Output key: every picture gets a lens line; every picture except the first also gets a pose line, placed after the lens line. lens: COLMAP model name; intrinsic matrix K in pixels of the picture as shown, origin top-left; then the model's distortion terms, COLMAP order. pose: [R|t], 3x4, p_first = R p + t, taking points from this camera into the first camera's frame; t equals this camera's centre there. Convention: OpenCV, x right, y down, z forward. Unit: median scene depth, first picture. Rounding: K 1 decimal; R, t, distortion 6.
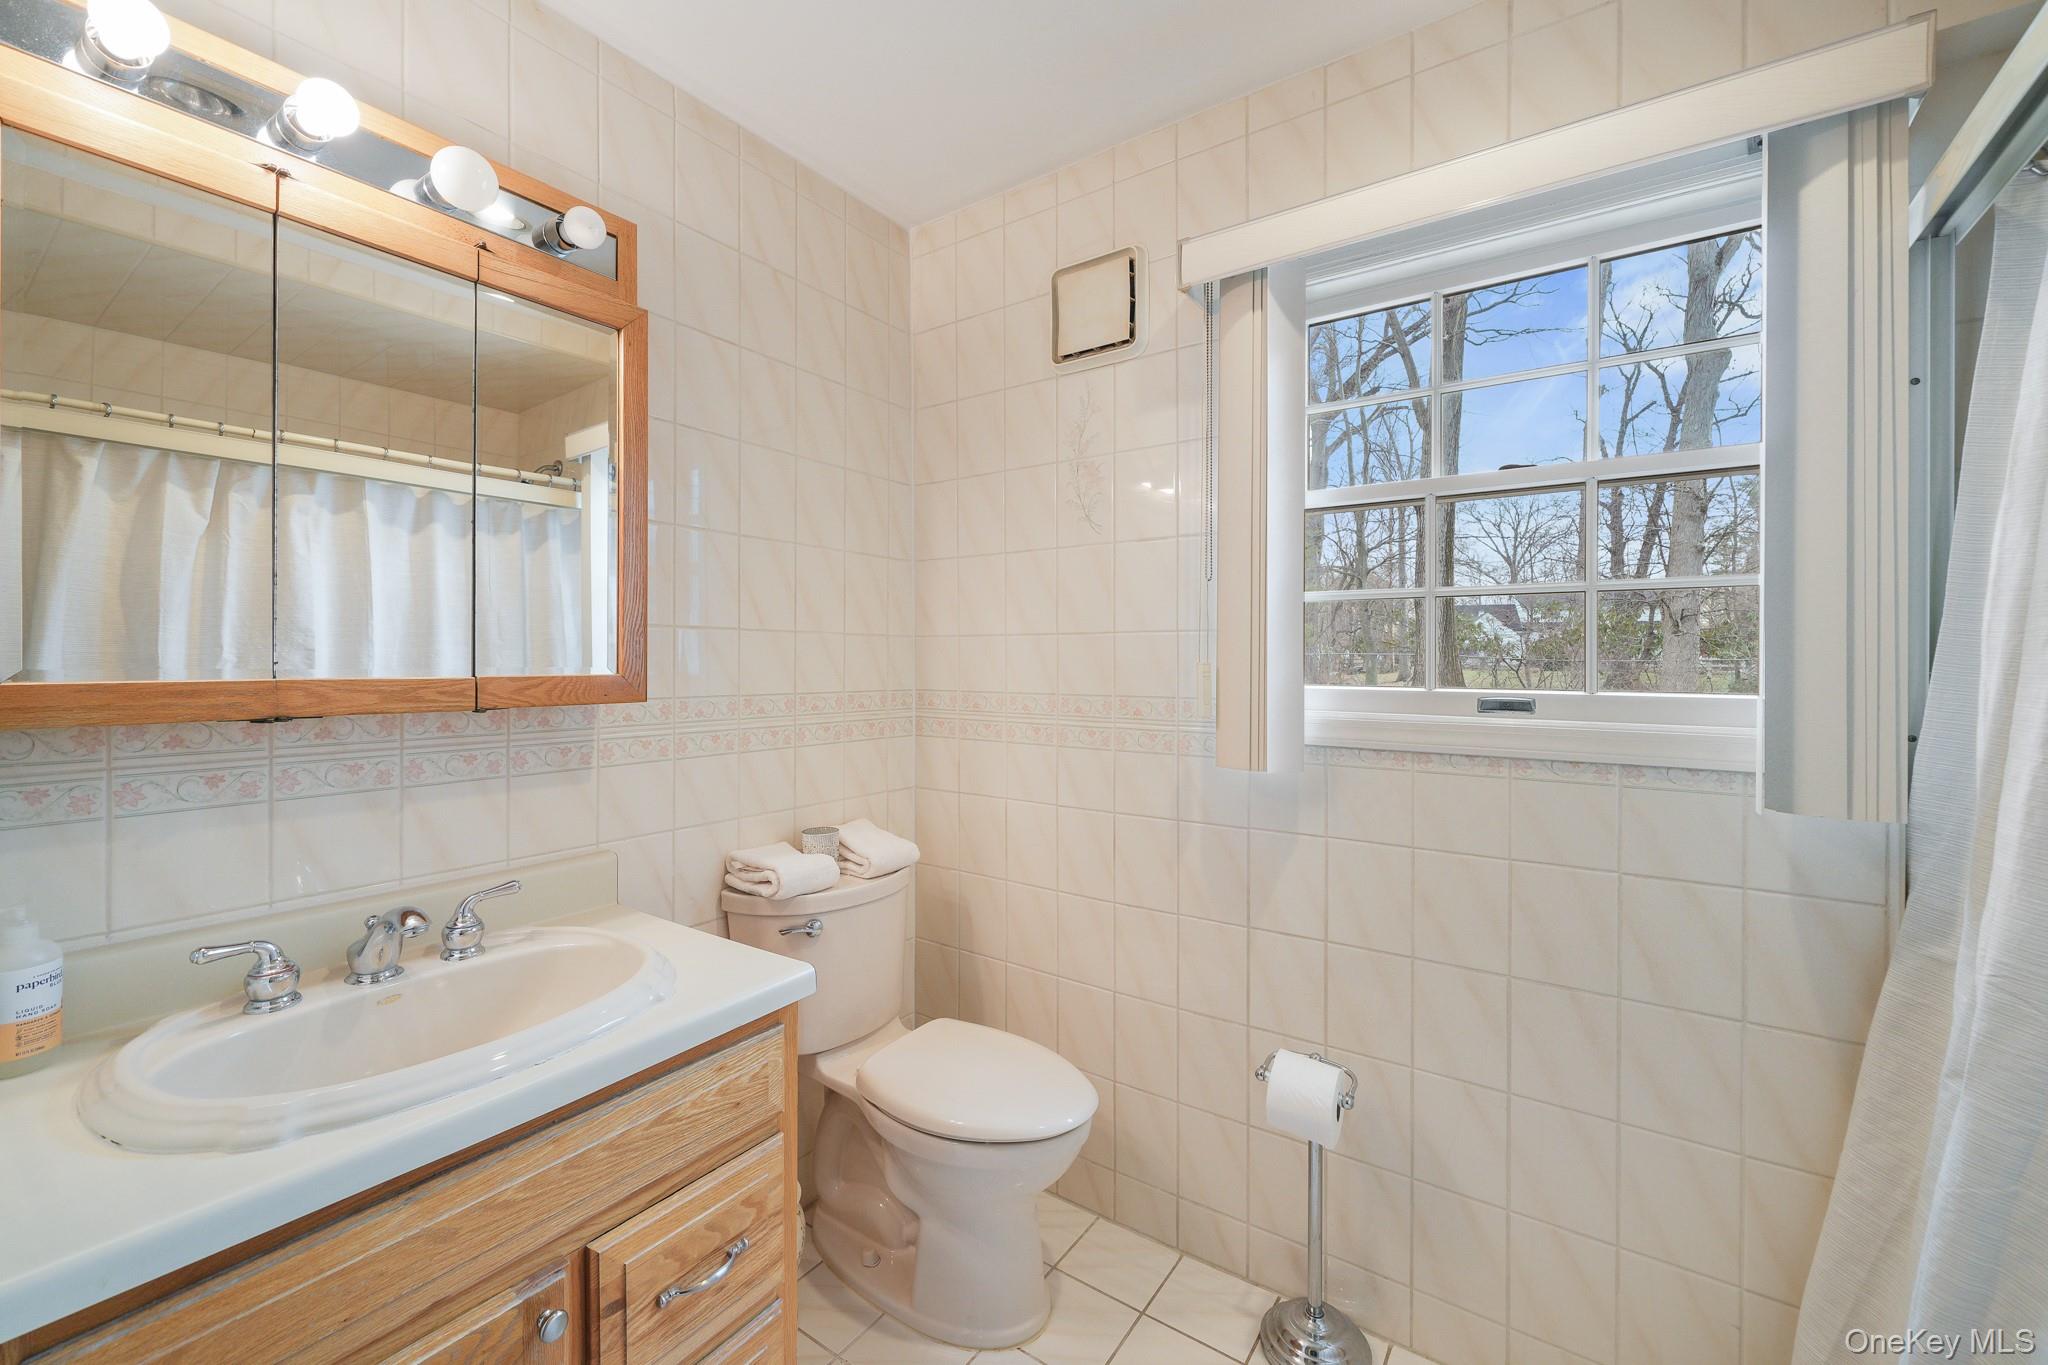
lens RADIAL K [[819.3, 0, 1024.4], [0, 819.3, 679.9], [0, 0, 1]] dist [-0.002153, -0.000105]
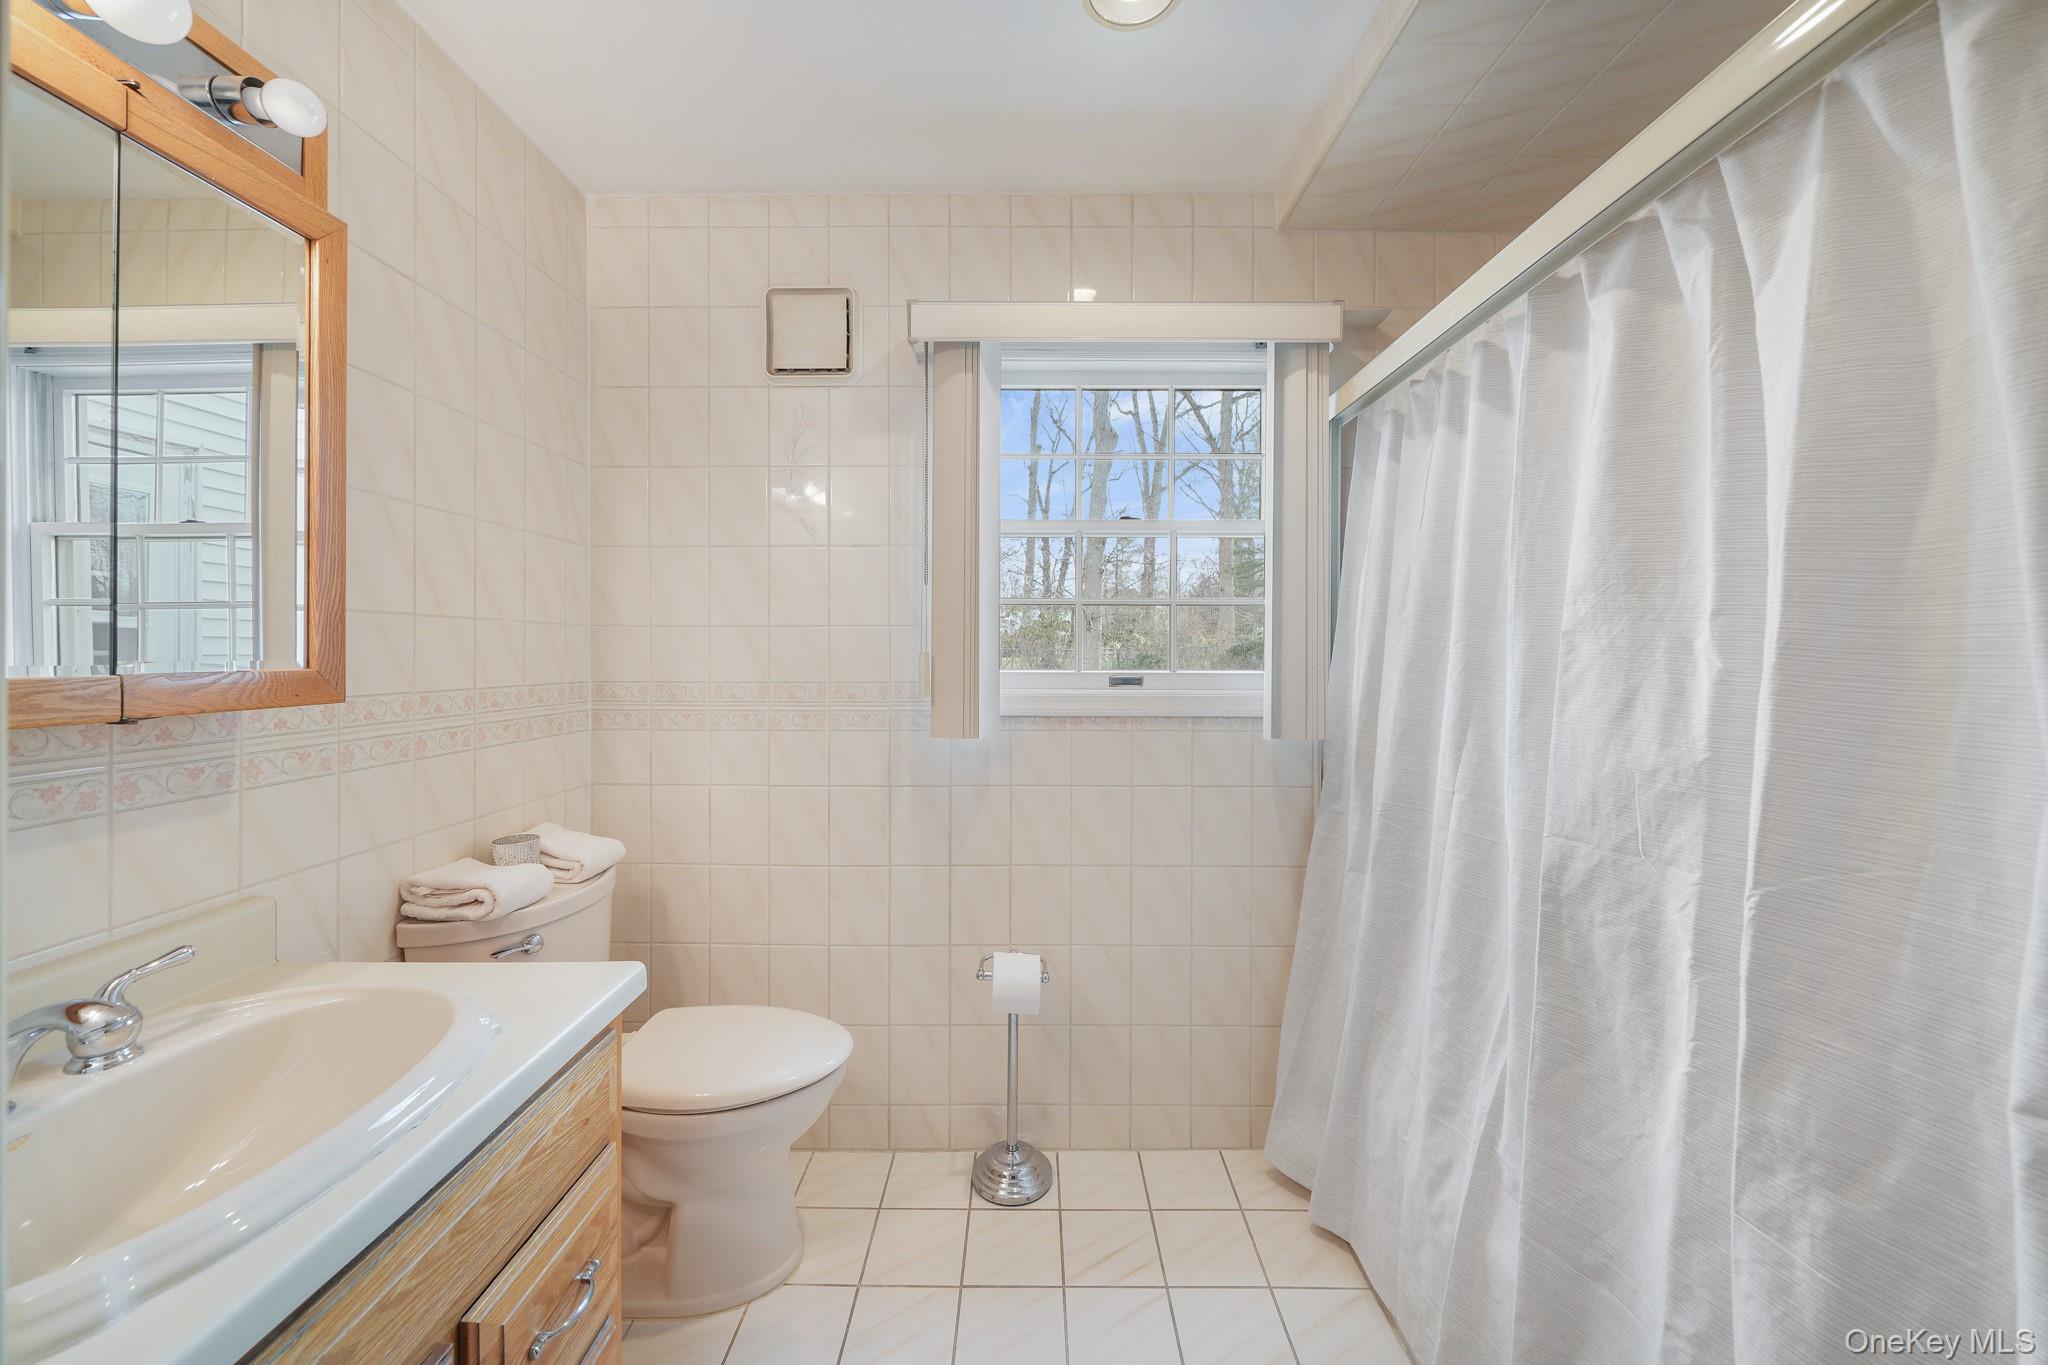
lens RADIAL K [[753.4, 0, 1017.8], [0, 753.4, 671.7], [0, 0, 1]] dist [-0.000648, -0.000486]
pose [[0.825374, -0.017472, 0.564316, -0.309278], [0.014183, 0.999847, 0.010213, -0.001969], [-0.564408, -0.000426, 0.825496, 0.000008]]
